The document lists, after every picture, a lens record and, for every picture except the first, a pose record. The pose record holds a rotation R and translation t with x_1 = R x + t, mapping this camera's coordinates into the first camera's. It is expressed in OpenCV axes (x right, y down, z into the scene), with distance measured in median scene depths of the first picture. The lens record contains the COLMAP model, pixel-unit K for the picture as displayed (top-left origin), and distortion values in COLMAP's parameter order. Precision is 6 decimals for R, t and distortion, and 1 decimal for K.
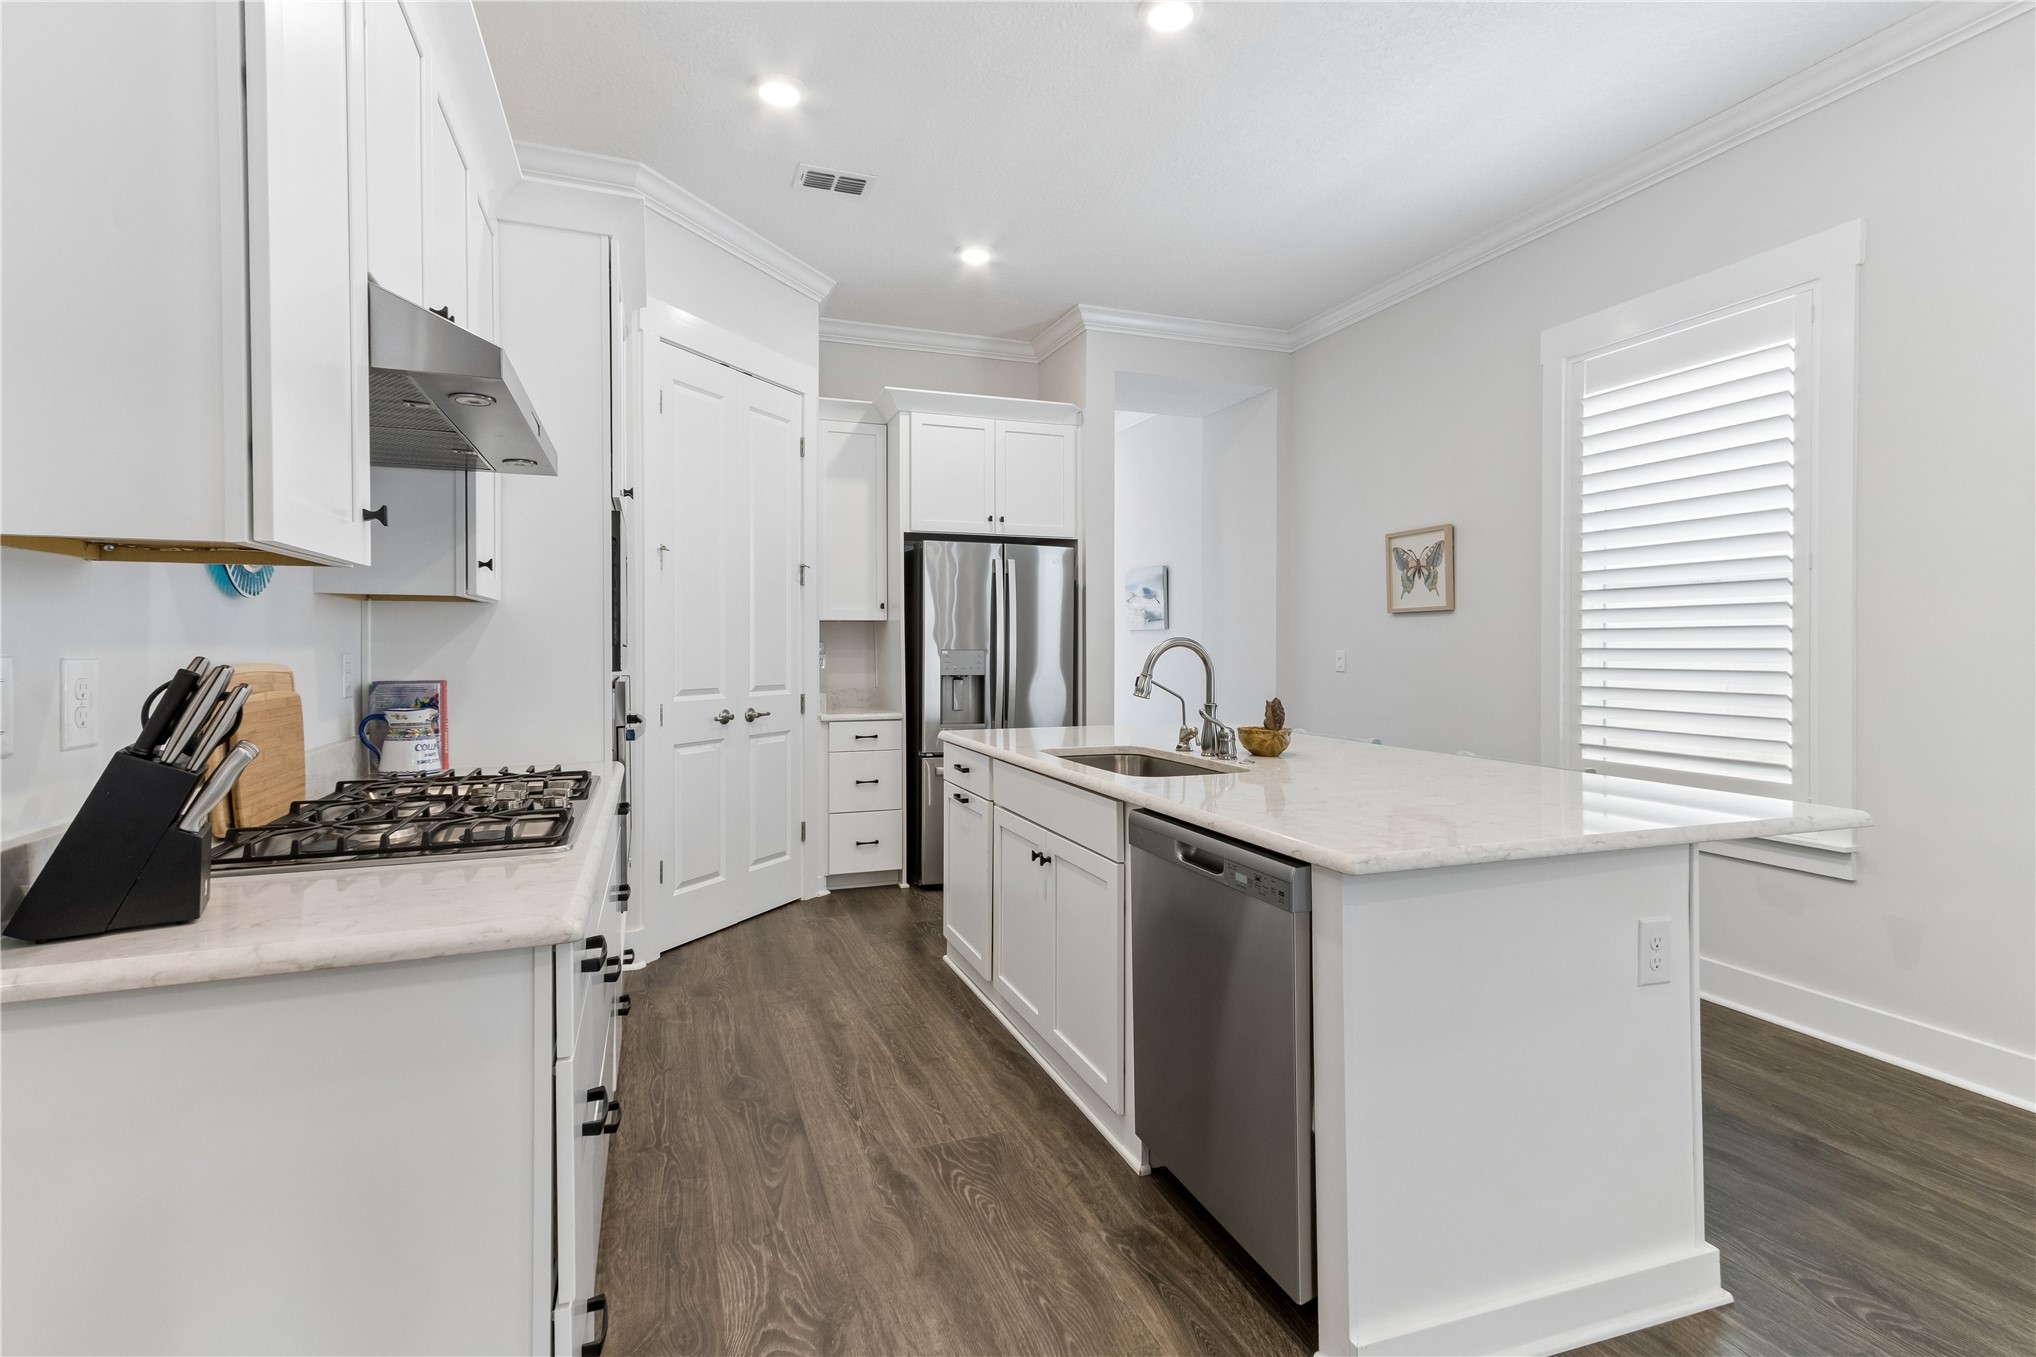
lens RADIAL K [[945.5, 0, 1002.2], [0, 945.5, 651.4], [0, 0, 1]] dist [0.021407, 0.000169]
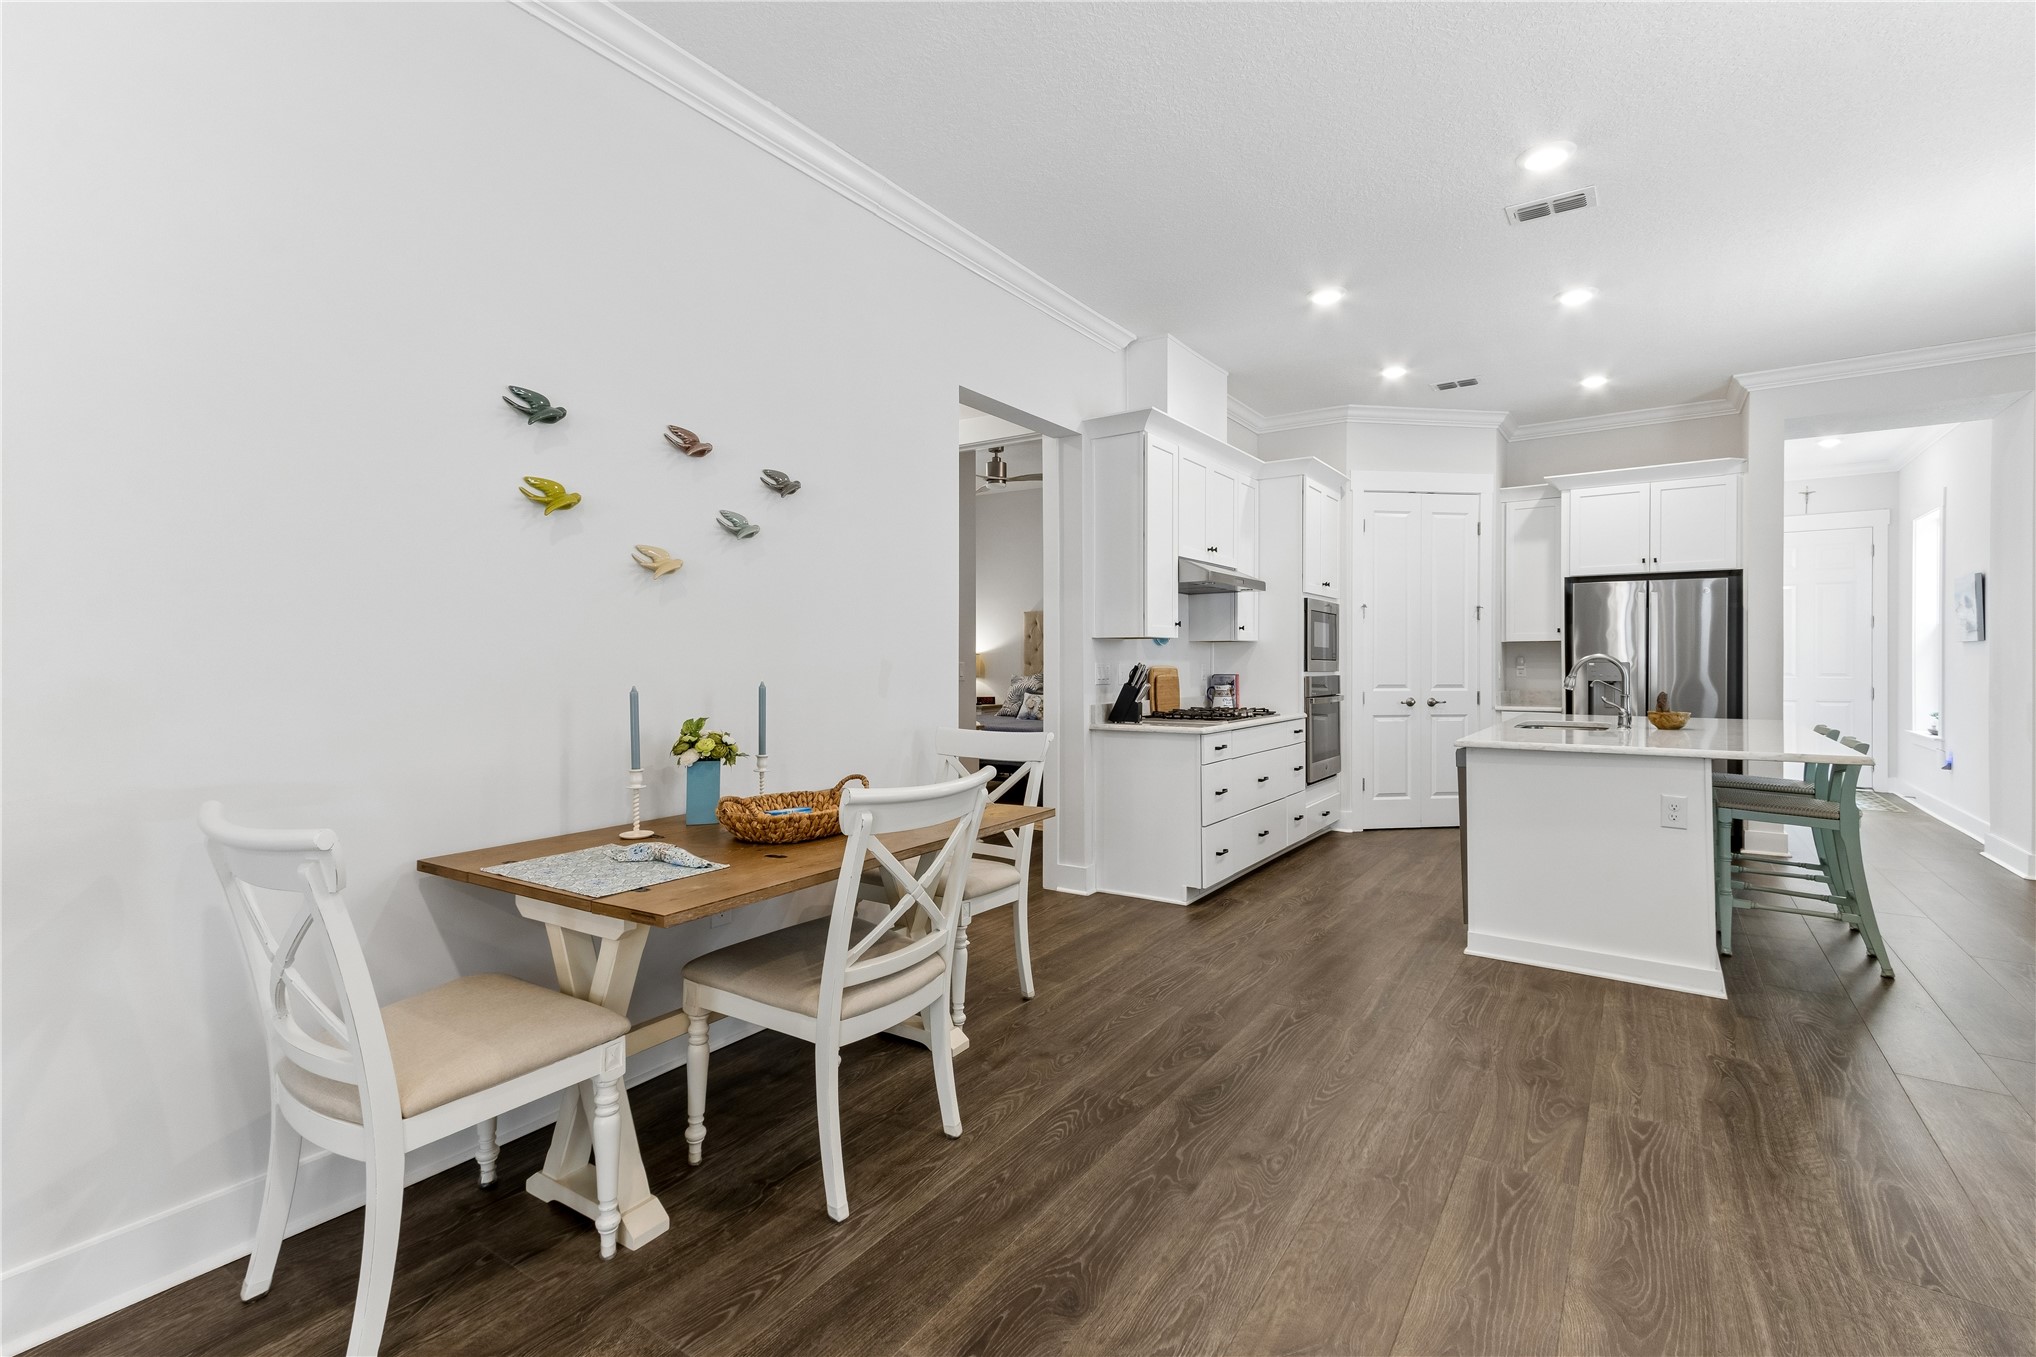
lens RADIAL K [[944.1, 0, 995.5], [0, 944.1, 662.7], [0, 0, 1]] dist [0.031471, -0.001323]
pose [[0.579895, 0.000868, -0.814691, 0.581934], [-0.003016, 0.999995, -0.001081, 0.003278], [0.814686, 0.003084, 0.579894, -0.514368]]
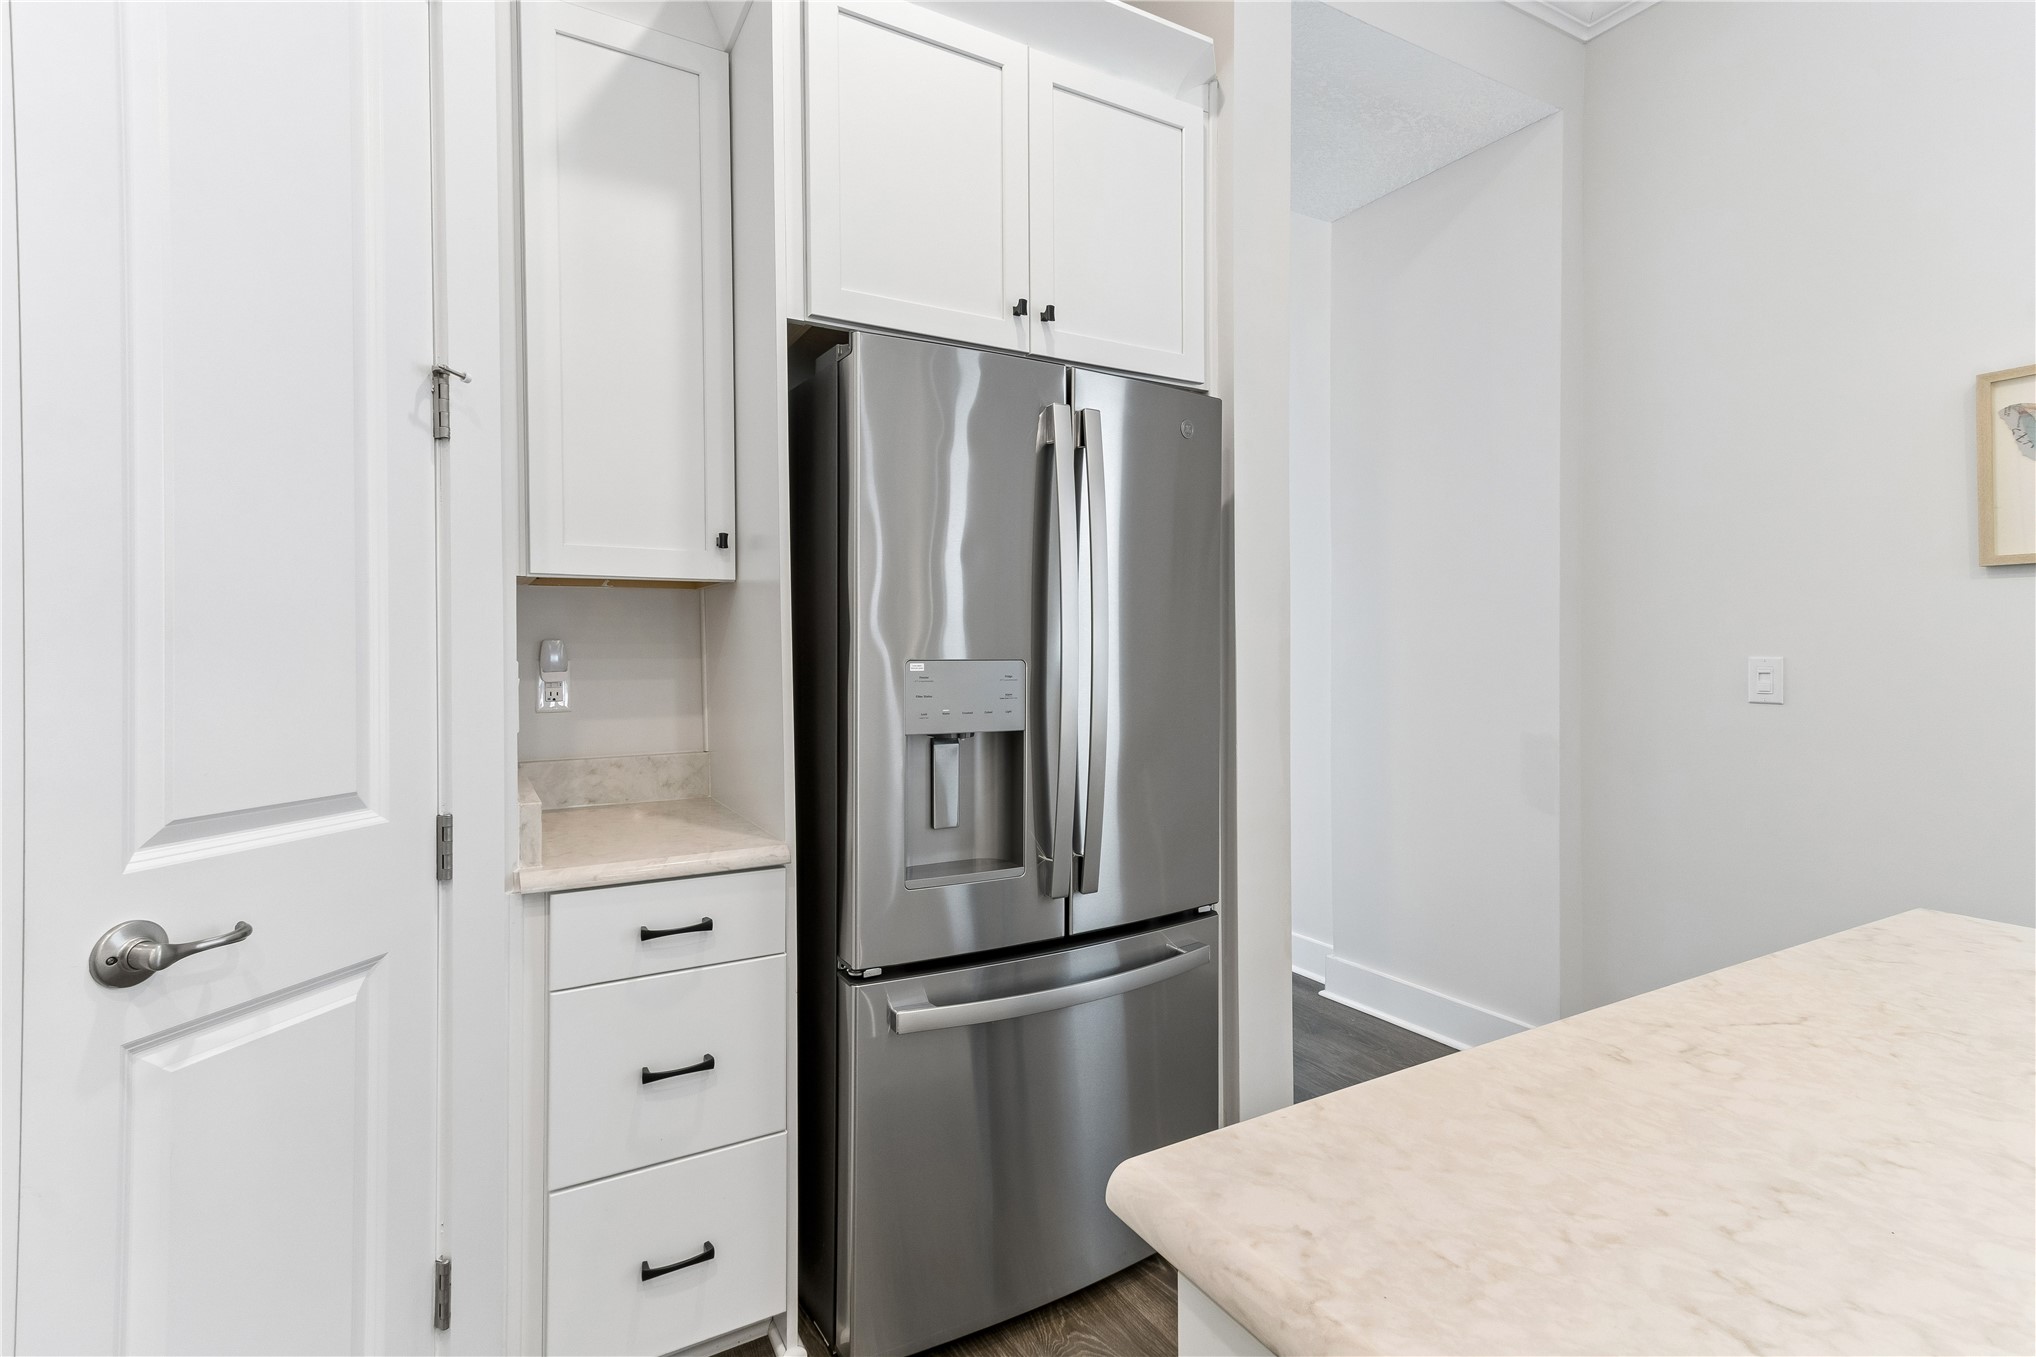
lens RADIAL K [[945.5, 0, 1002.2], [0, 945.5, 651.4], [0, 0, 1]] dist [0.021407, 0.000169]
pose [[0.984841, -0.004536, 0.173398, -0.092129], [0.004996, 0.999985, -0.002218, -0.004015], [-0.173385, 0.003050, 0.984849, 0.681968]]
